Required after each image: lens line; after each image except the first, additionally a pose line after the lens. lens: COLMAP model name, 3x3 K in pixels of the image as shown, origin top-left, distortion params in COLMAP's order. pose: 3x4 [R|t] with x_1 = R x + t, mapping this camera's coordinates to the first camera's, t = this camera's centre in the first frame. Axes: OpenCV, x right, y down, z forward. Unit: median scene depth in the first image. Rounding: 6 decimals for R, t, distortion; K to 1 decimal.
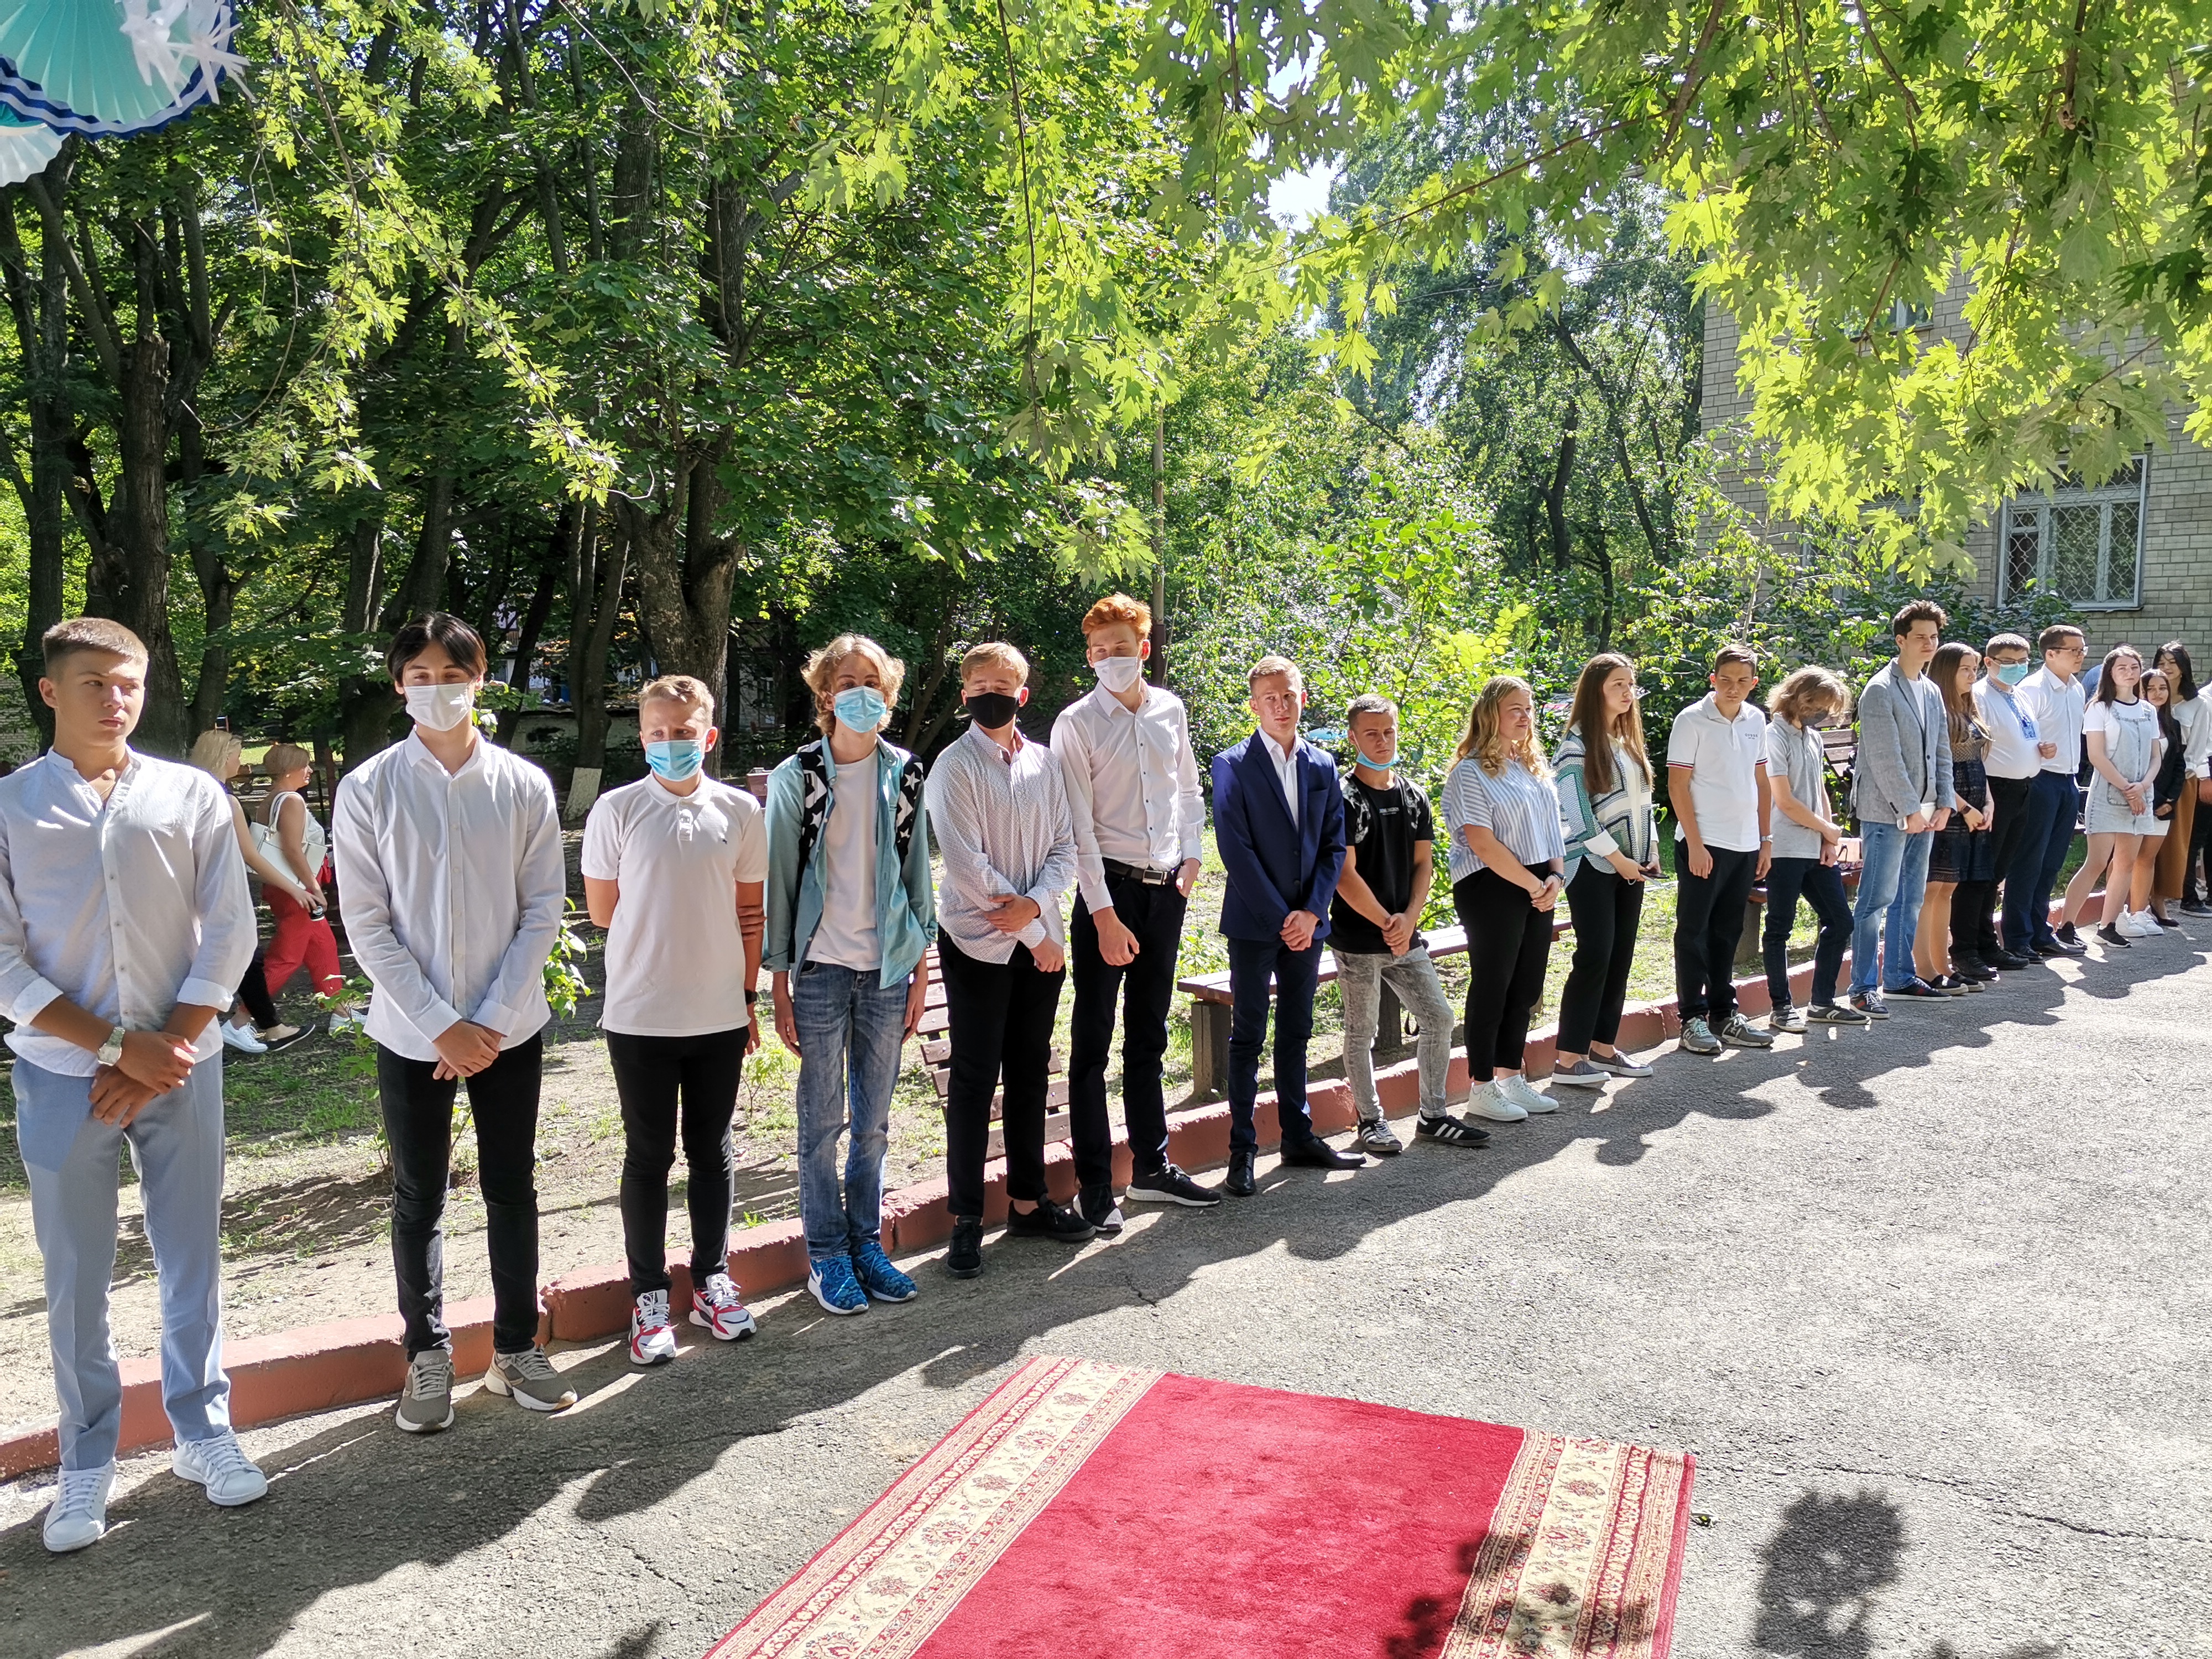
lens RADIAL K [[1667.7, 0, 1070.2], [0, 1667.7, 826.4], [0, 0, 1]] dist [0.058112, -0.077320]
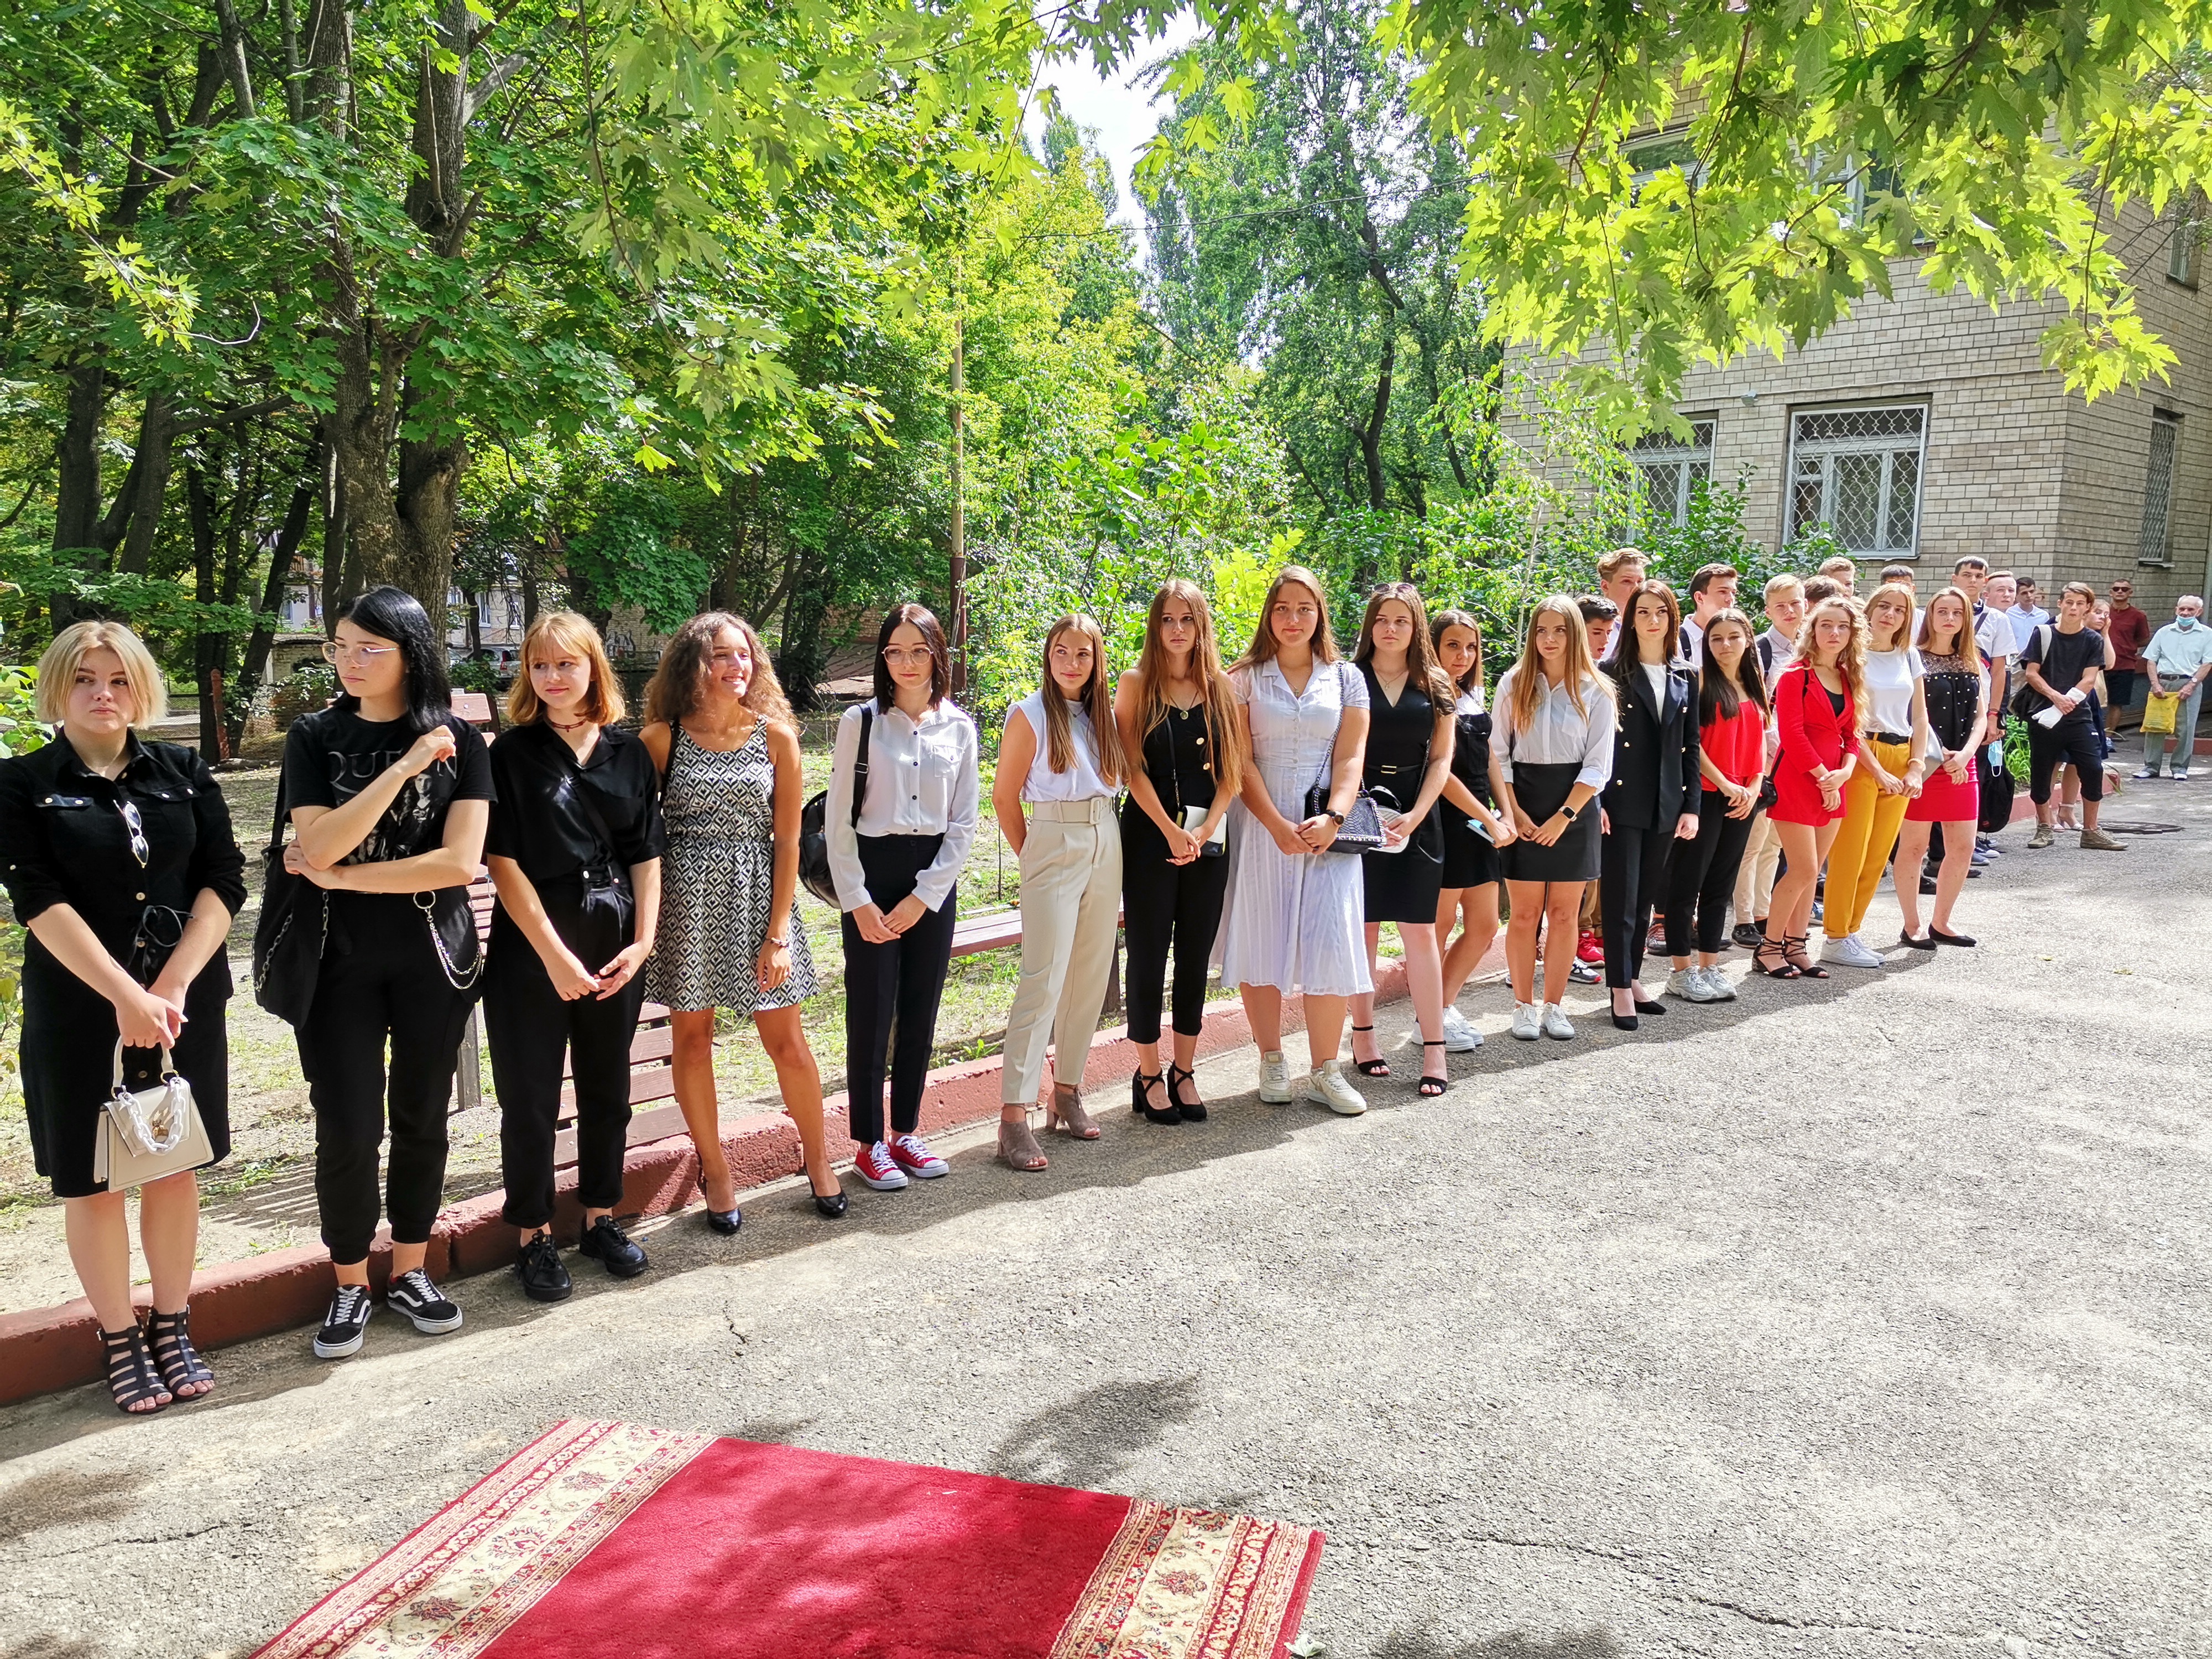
lens RADIAL K [[1667.7, 0, 1114.3], [0, 1667.7, 818.5], [0, 0, 1]] dist [0.058112, -0.077320]
pose [[0.993300, 0.002427, 0.115539, 0.123716], [-0.005660, 0.999601, 0.027664, 0.004642], [-0.115426, -0.028133, 0.992918, 0.149485]]
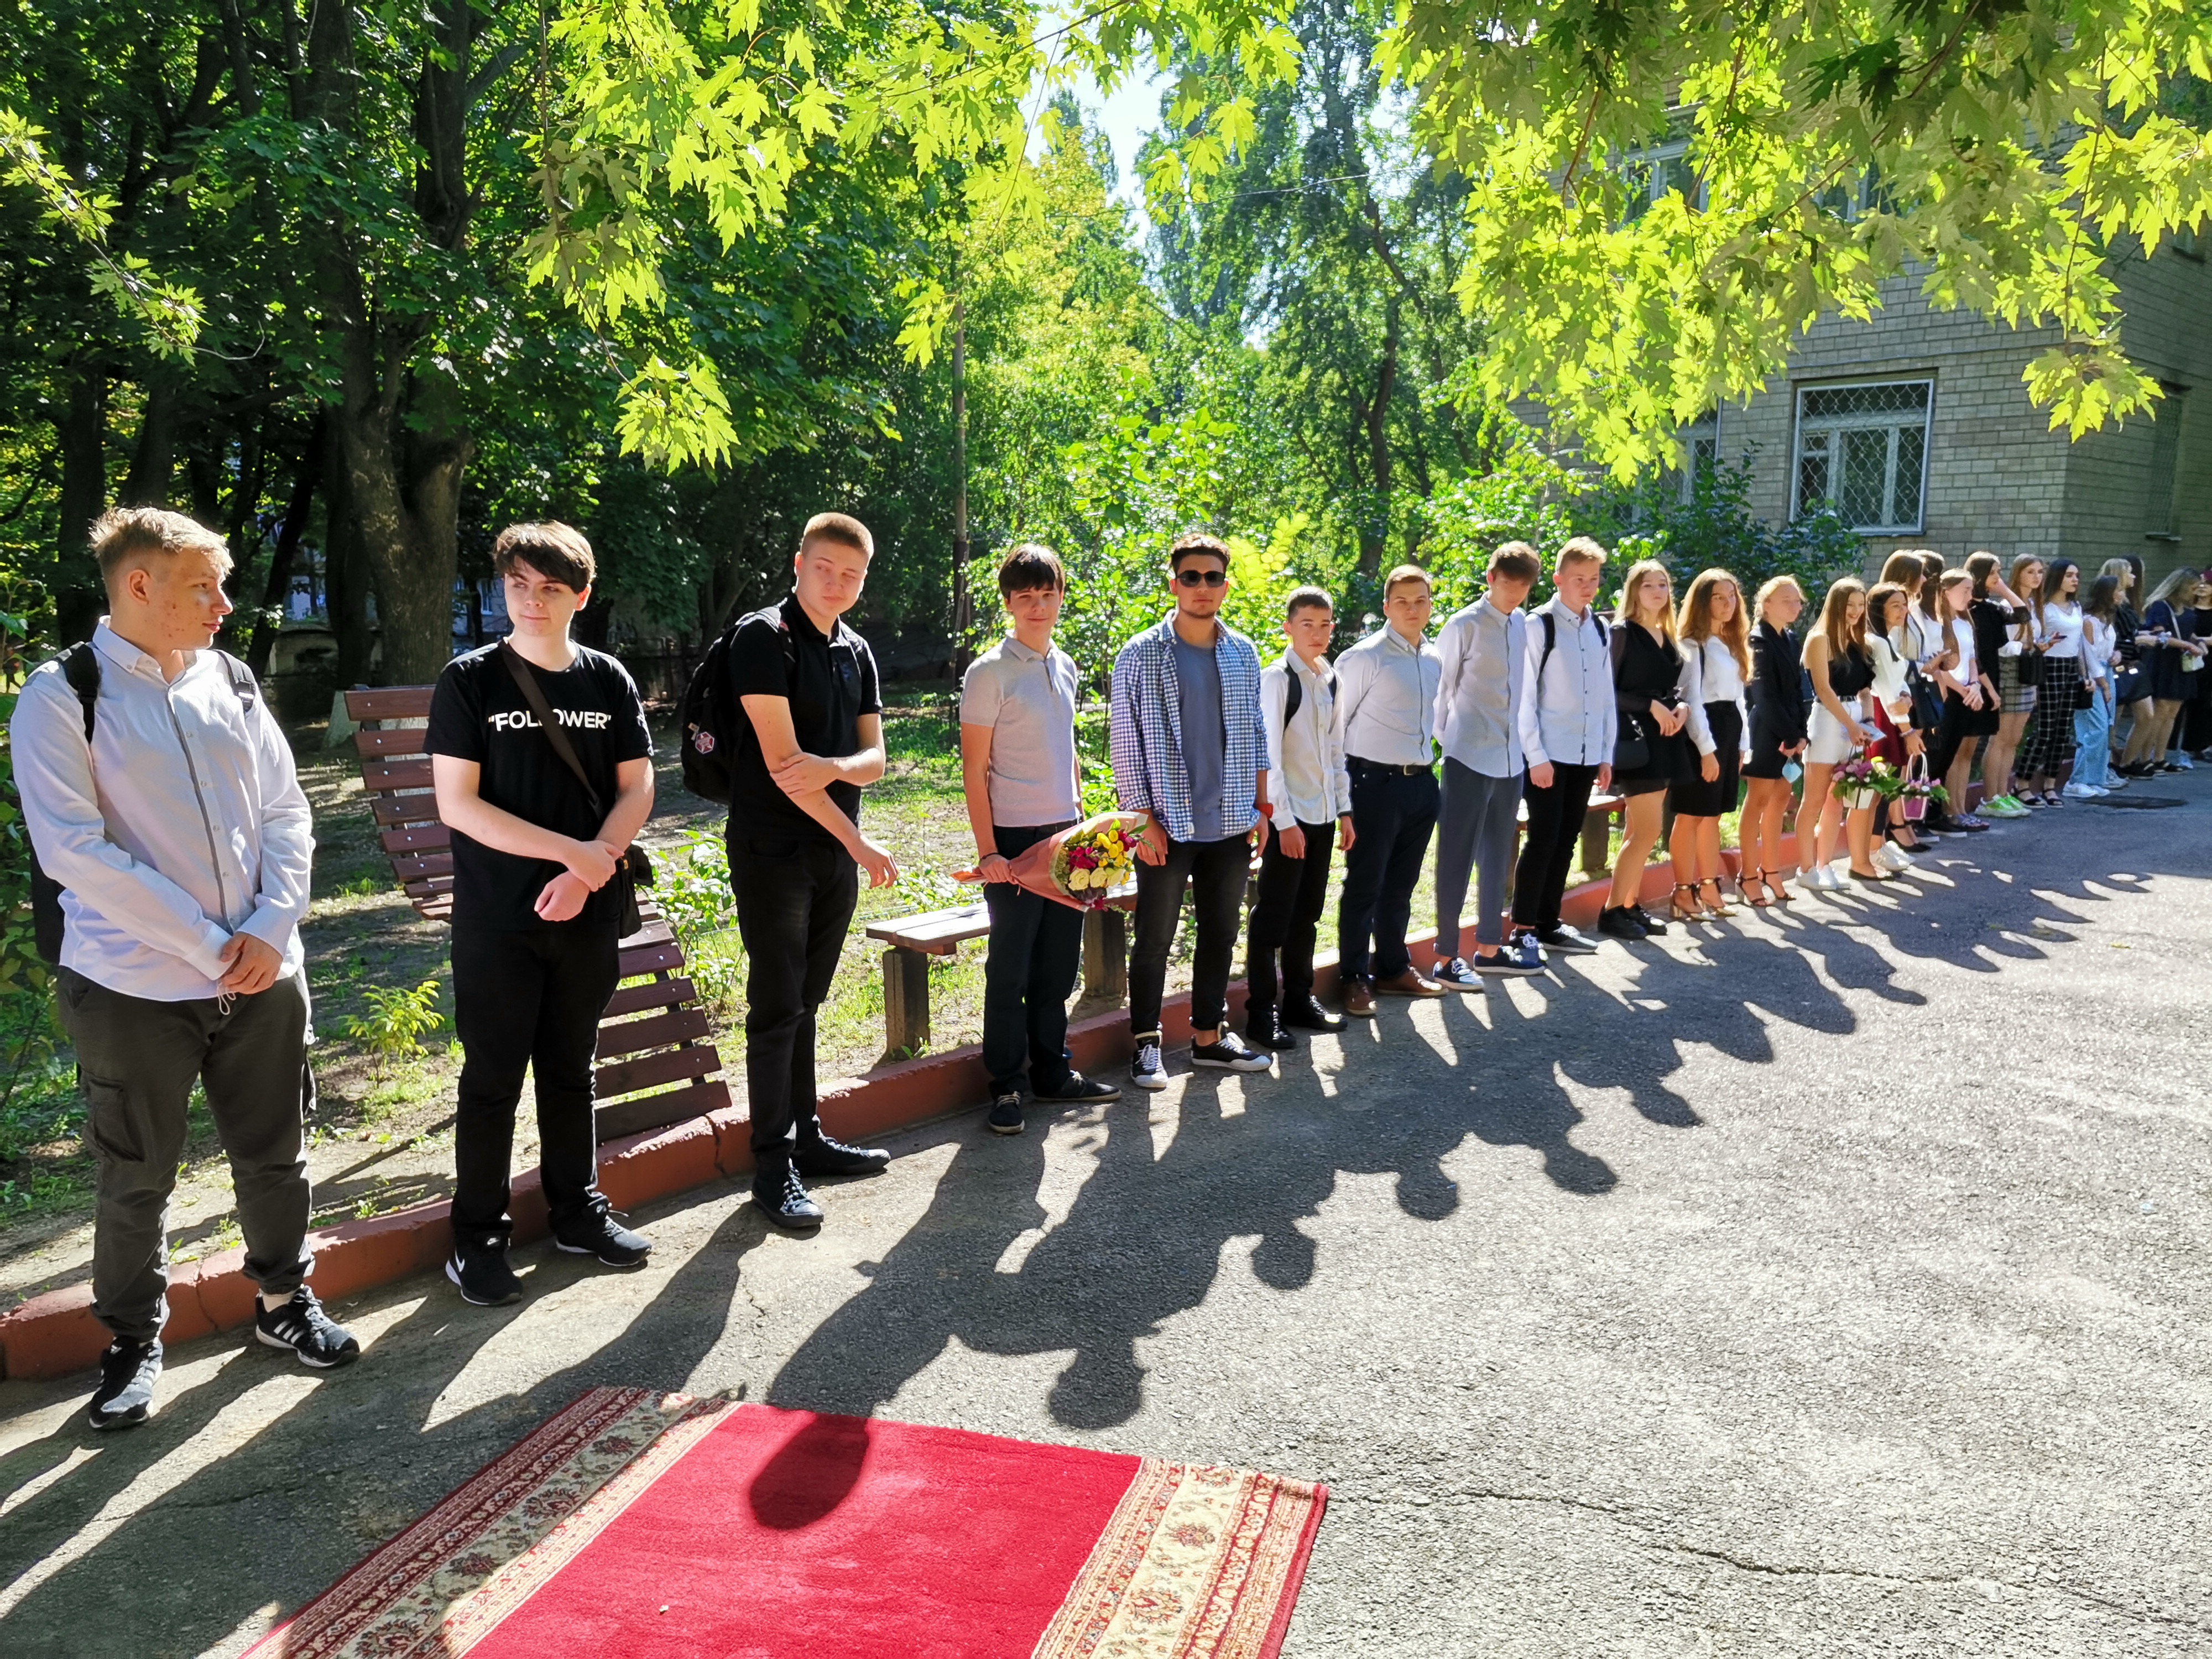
lens RADIAL K [[1667.7, 0, 1109.0], [0, 1667.7, 852.5], [0, 0, 1]] dist [0.058112, -0.077320]
pose [[0.993990, -0.008885, 0.109107, 0.121860], [0.002600, 0.998336, 0.057613, 0.004064], [-0.109437, -0.056983, 0.992359, 0.134445]]
